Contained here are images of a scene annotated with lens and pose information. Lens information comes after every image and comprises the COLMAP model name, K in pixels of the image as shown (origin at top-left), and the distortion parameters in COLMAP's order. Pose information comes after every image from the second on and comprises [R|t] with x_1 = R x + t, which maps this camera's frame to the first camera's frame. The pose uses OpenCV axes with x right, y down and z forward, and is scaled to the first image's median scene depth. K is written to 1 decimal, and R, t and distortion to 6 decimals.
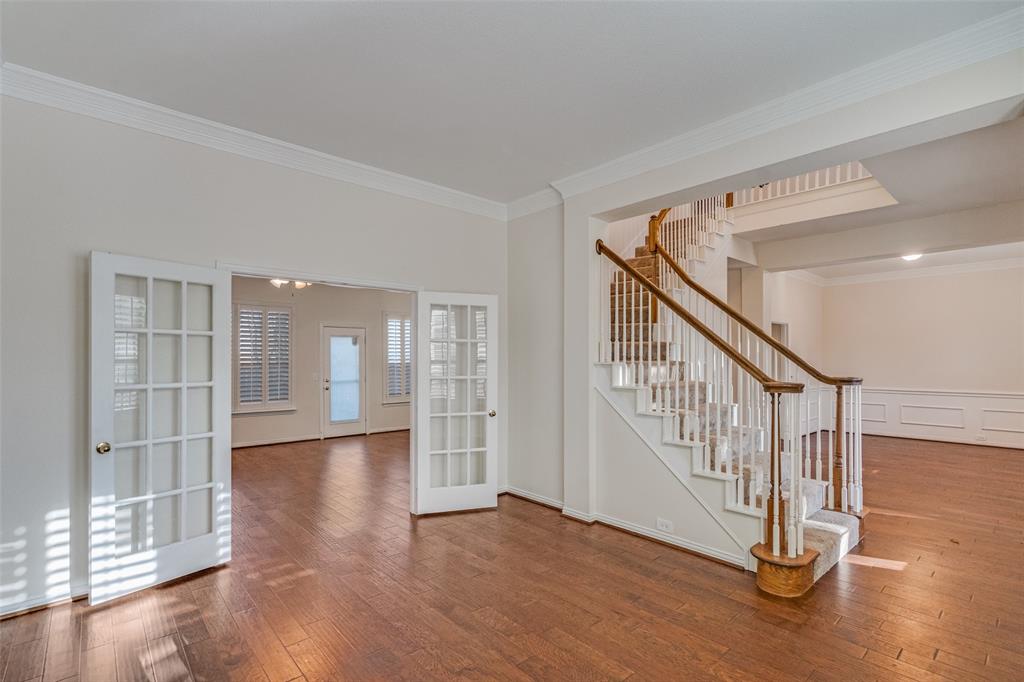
lens RADIAL K [[475.8, 0, 506.6], [0, 475.8, 354.9], [0, 0, 1]] dist [0.002207, -0.000282]
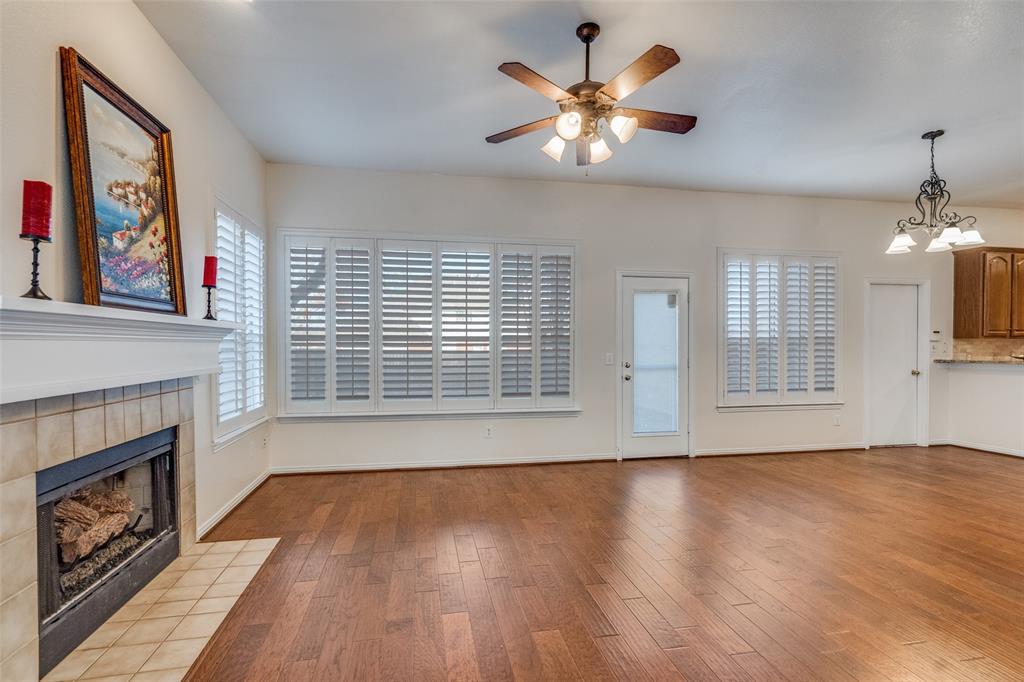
lens RADIAL K [[480.5, 0, 499.8], [0, 480.5, 352.0], [0, 0, 1]] dist [-0.001133, -0.000222]
pose [[0.848817, 0.009215, -0.528606, -0.192501], [0.004433, 0.999689, 0.024545, 0.021276], [0.528668, -0.023177, 0.848512, 0.394494]]
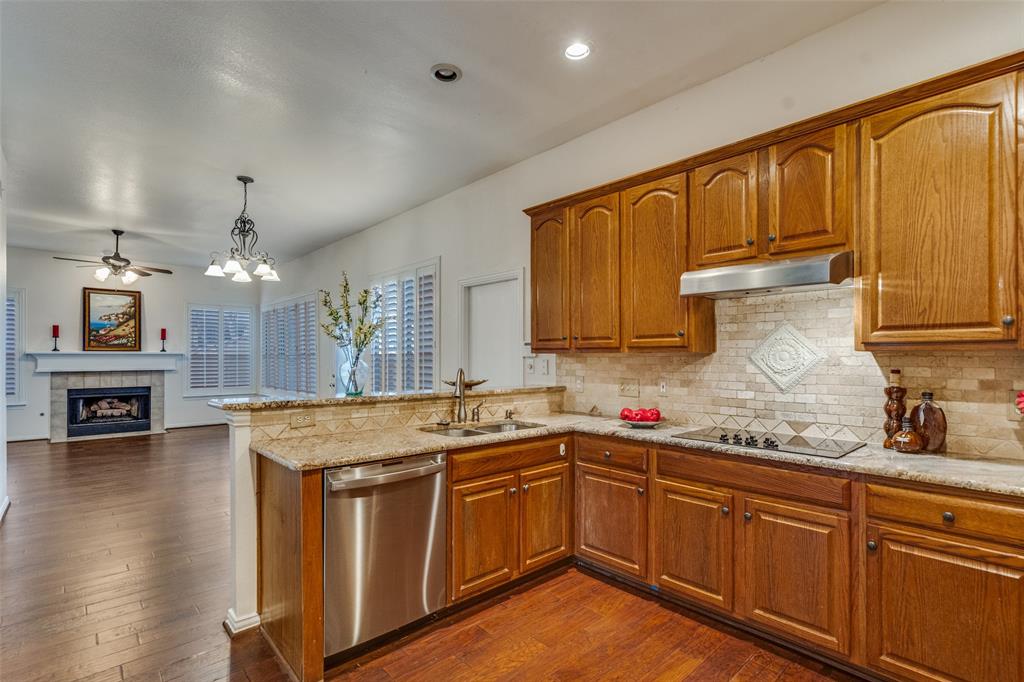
lens RADIAL K [[475.8, 0, 506.6], [0, 475.8, 354.9], [0, 0, 1]] dist [0.002207, -0.000282]
pose [[0.010413, -0.001563, -0.999945, 0.443148], [0.011833, 0.999929, -0.001440, 0.023608], [0.999876, -0.011818, 0.010431, 1.291852]]
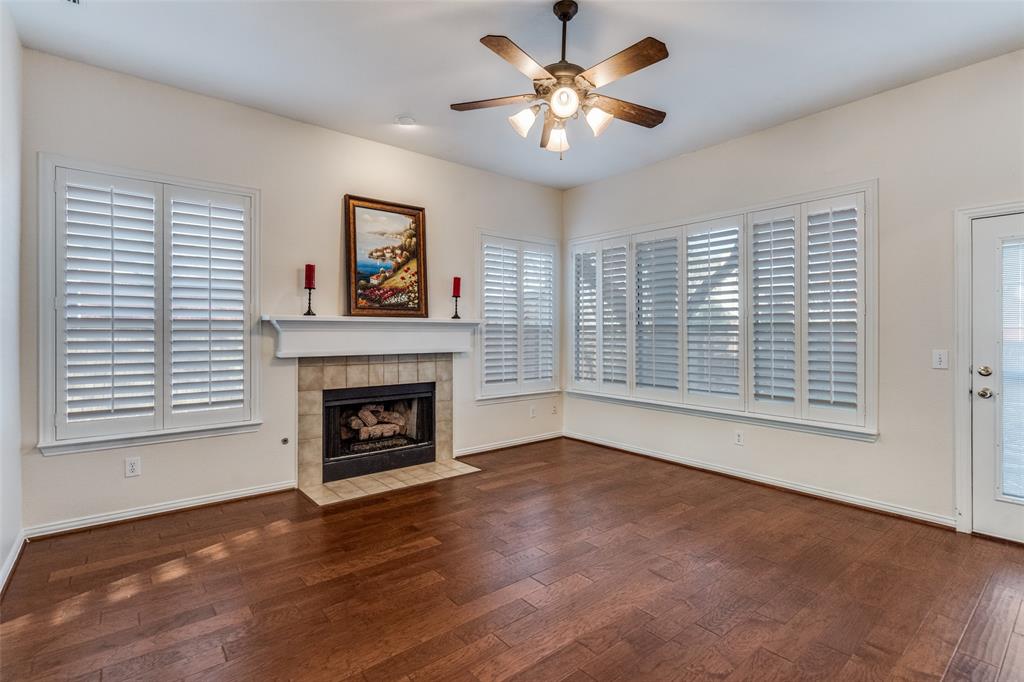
lens RADIAL K [[482.1, 0, 509.4], [0, 482.1, 331.8], [0, 0, 1]] dist [0.000565, -0.000043]
pose [[-0.043920, 0.002414, -0.999032, -0.007745], [0.007871, 0.999967, 0.002070, 0.020925], [0.999004, -0.007773, -0.043938, 0.668707]]
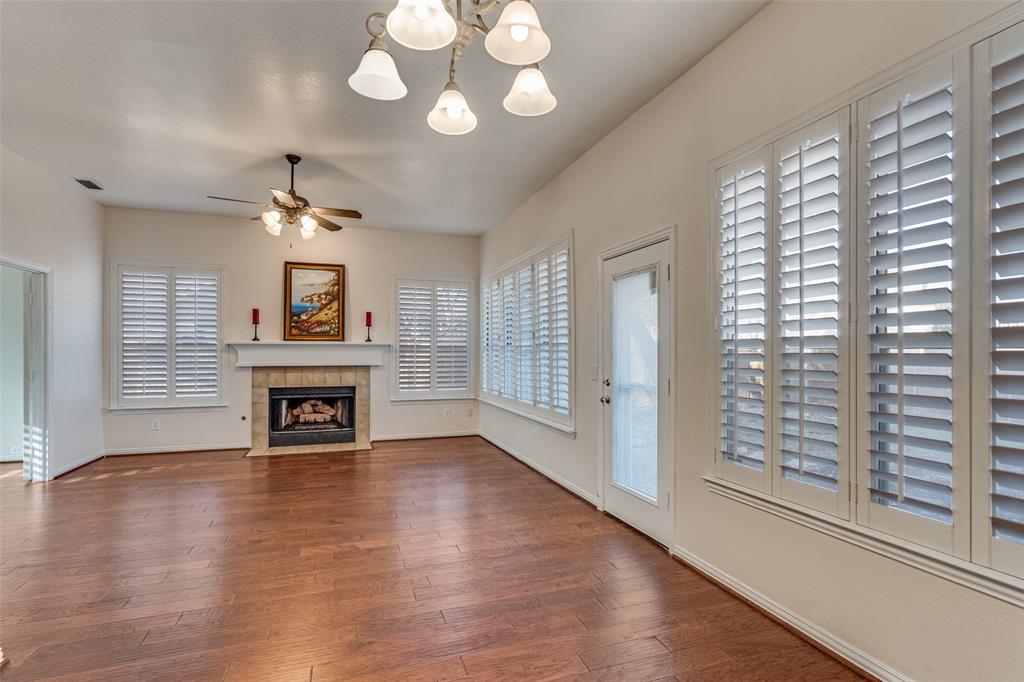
lens RADIAL K [[475.8, 0, 506.6], [0, 475.8, 354.9], [0, 0, 1]] dist [0.002207, -0.000282]
pose [[-0.387570, 0.007415, -0.921811, 0.061534], [0.007145, 0.999962, 0.005039, 0.025740], [0.921813, -0.004634, -0.387608, 1.087671]]
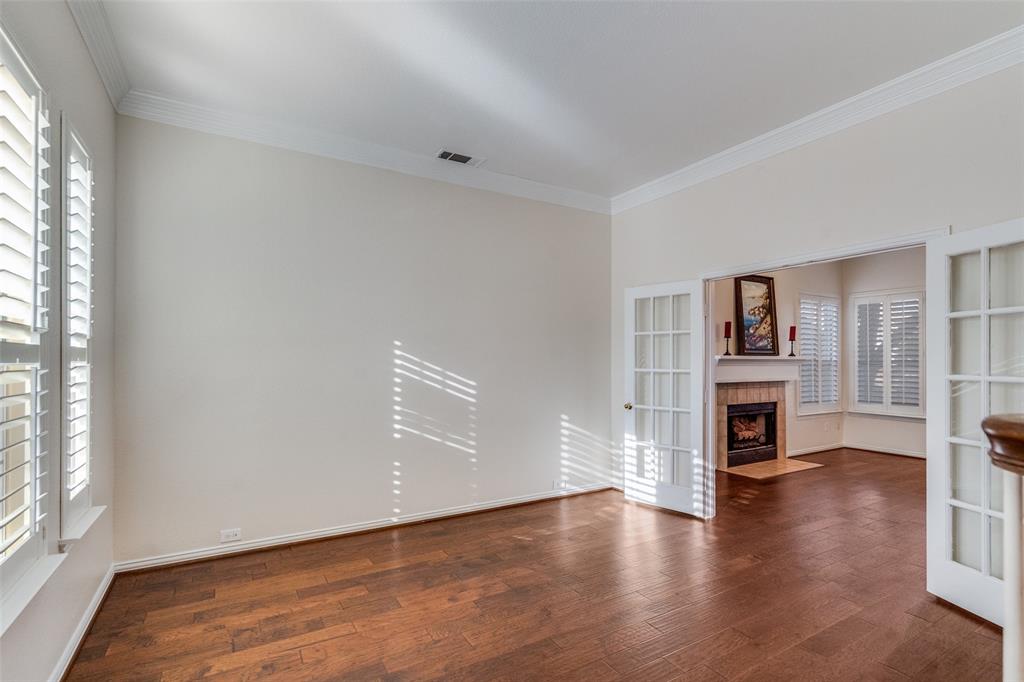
lens RADIAL K [[475.8, 0, 506.6], [0, 475.8, 354.9], [0, 0, 1]] dist [0.002207, -0.000282]
pose [[-0.195573, -0.009965, -0.980638, 0.272965], [0.005745, 0.999920, -0.011307, 0.010261], [0.980672, -0.007845, -0.195500, 0.284084]]
